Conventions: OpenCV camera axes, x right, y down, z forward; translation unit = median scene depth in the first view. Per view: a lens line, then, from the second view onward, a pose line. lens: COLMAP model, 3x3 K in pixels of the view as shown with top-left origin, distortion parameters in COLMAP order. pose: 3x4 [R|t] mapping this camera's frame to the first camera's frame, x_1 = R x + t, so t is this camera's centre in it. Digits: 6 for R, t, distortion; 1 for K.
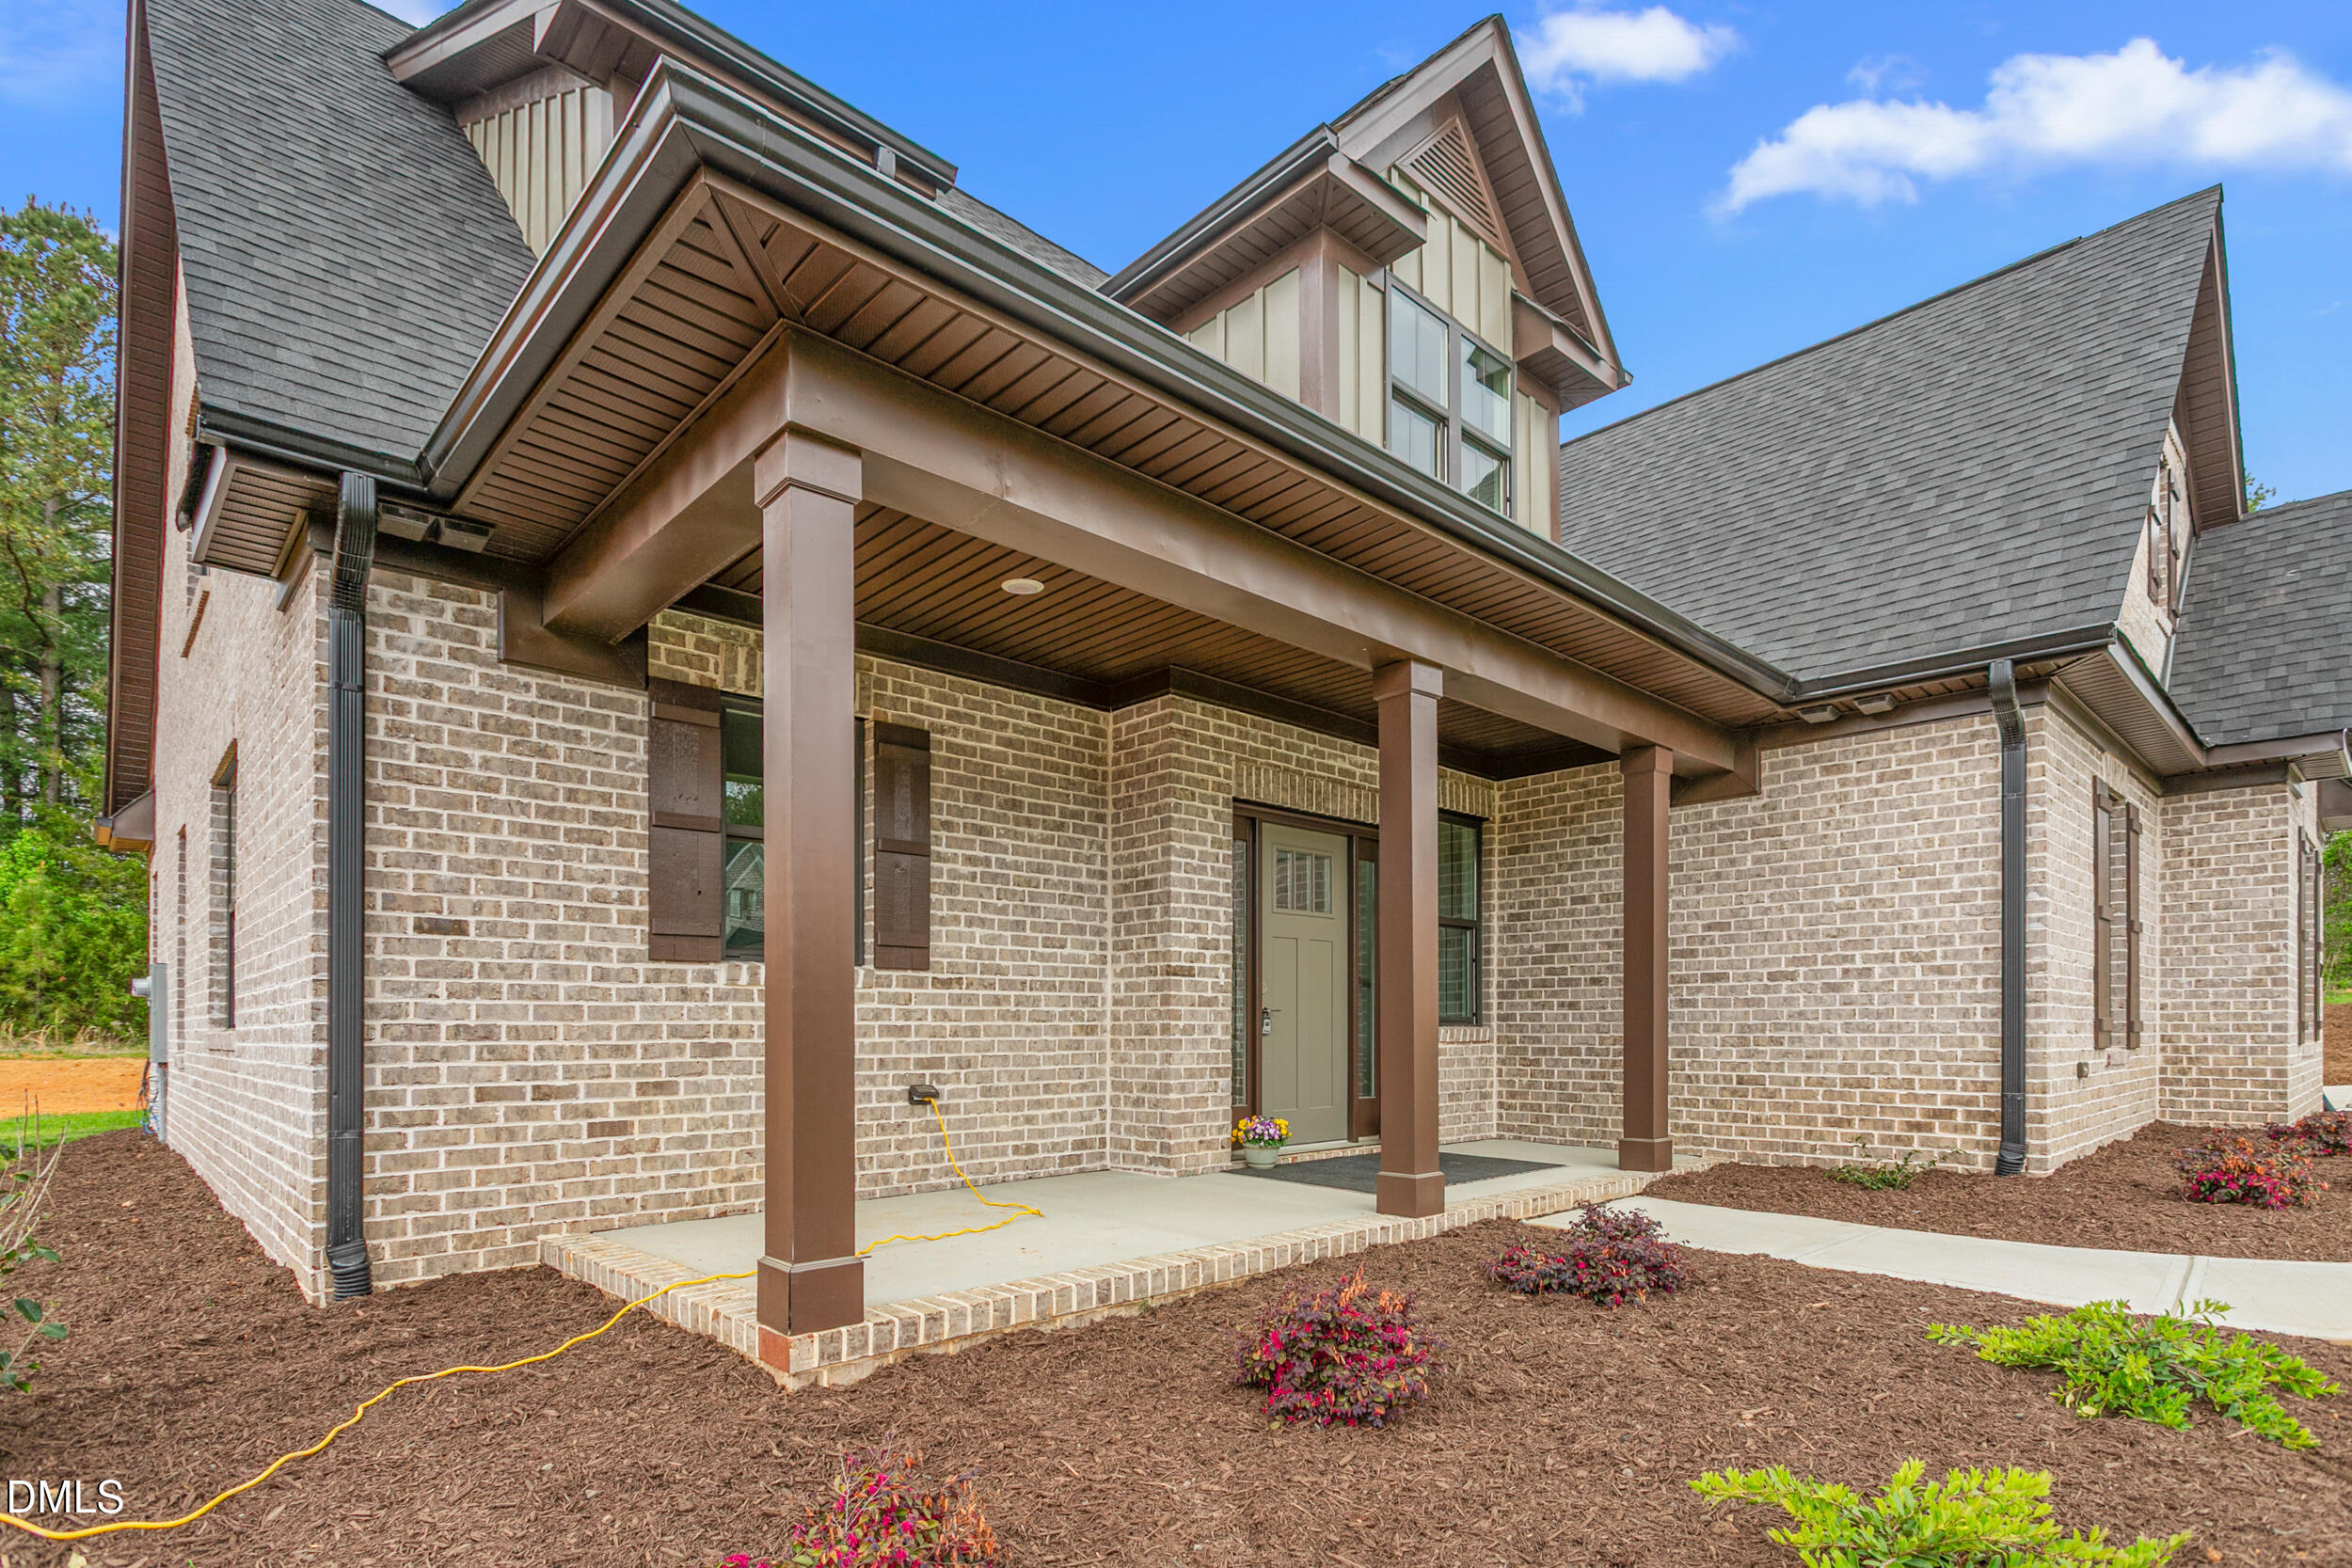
lens RADIAL K [[1106.4, 0, 1163.3], [0, 1106.4, 1001.3], [0, 0, 1]] dist [0.000996, 0.000202]
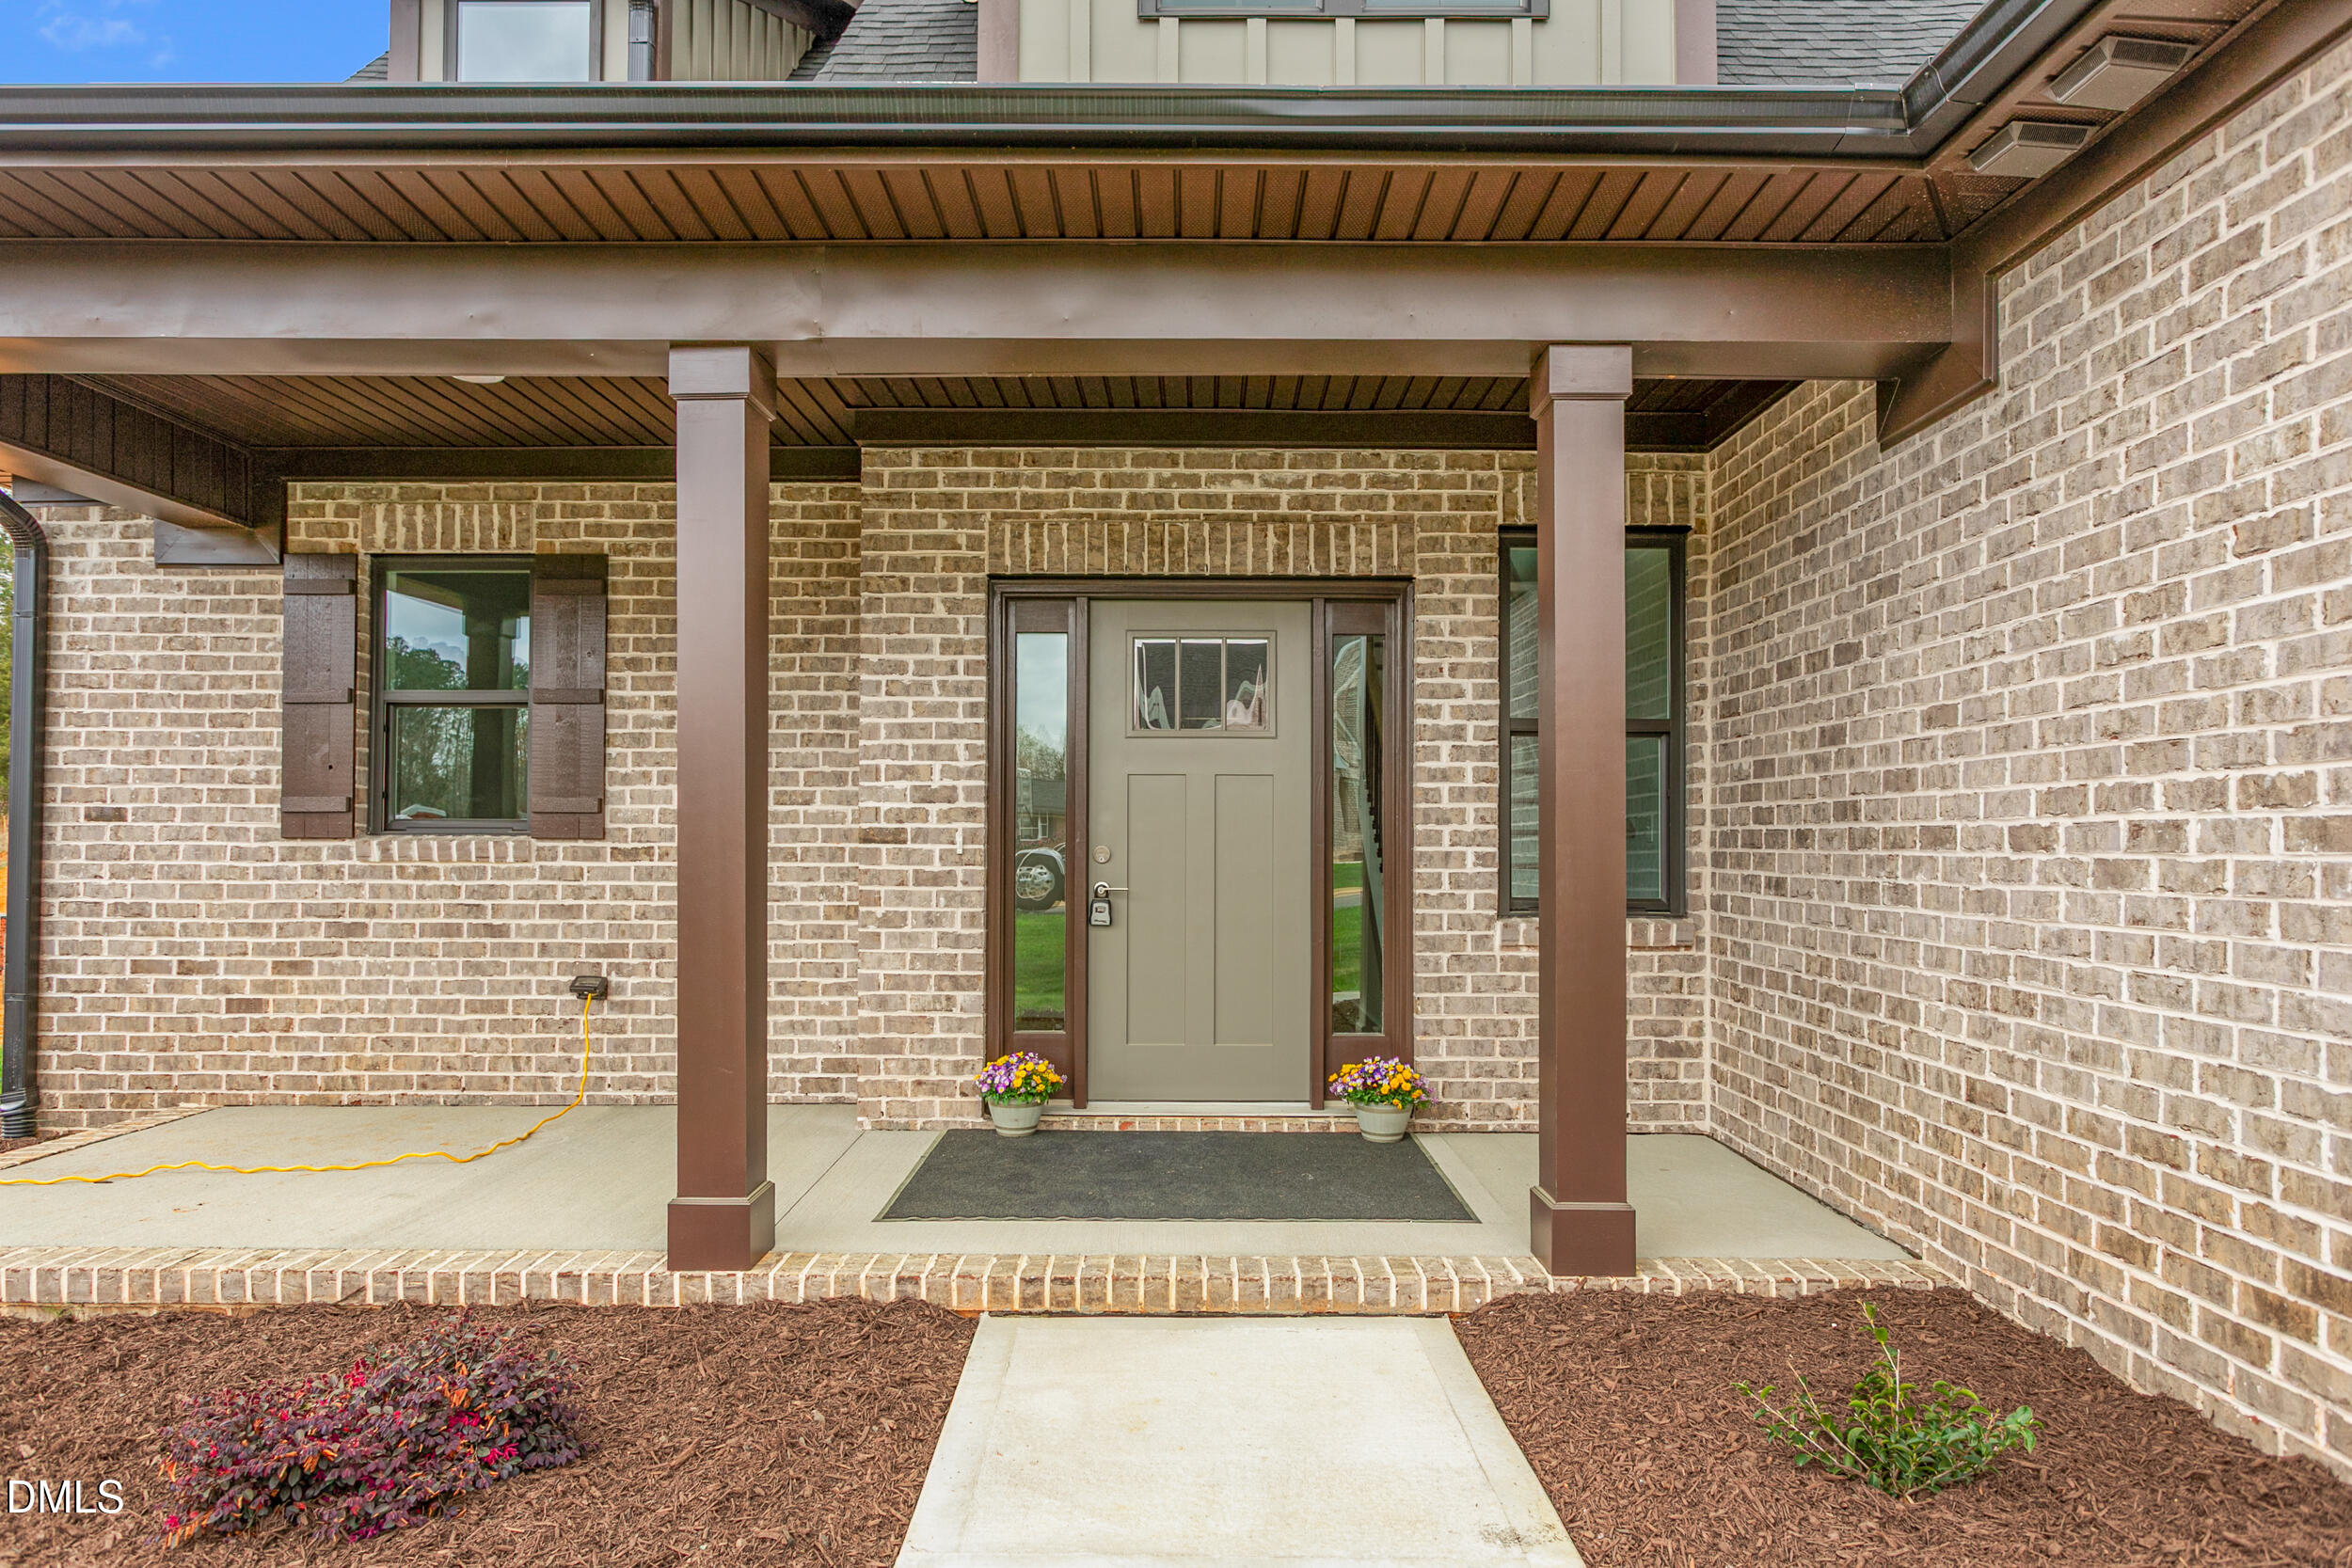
lens RADIAL K [[1299.4, 0, 1174.2], [0, 1299.4, 796.4], [0, 0, 1]] dist [-0.001765, 0.000813]
pose [[0.749949, -0.019335, -0.661213, 0.743476], [0.009228, 0.999781, -0.018769, -0.037196], [0.661431, 0.007974, 0.749963, 0.534122]]
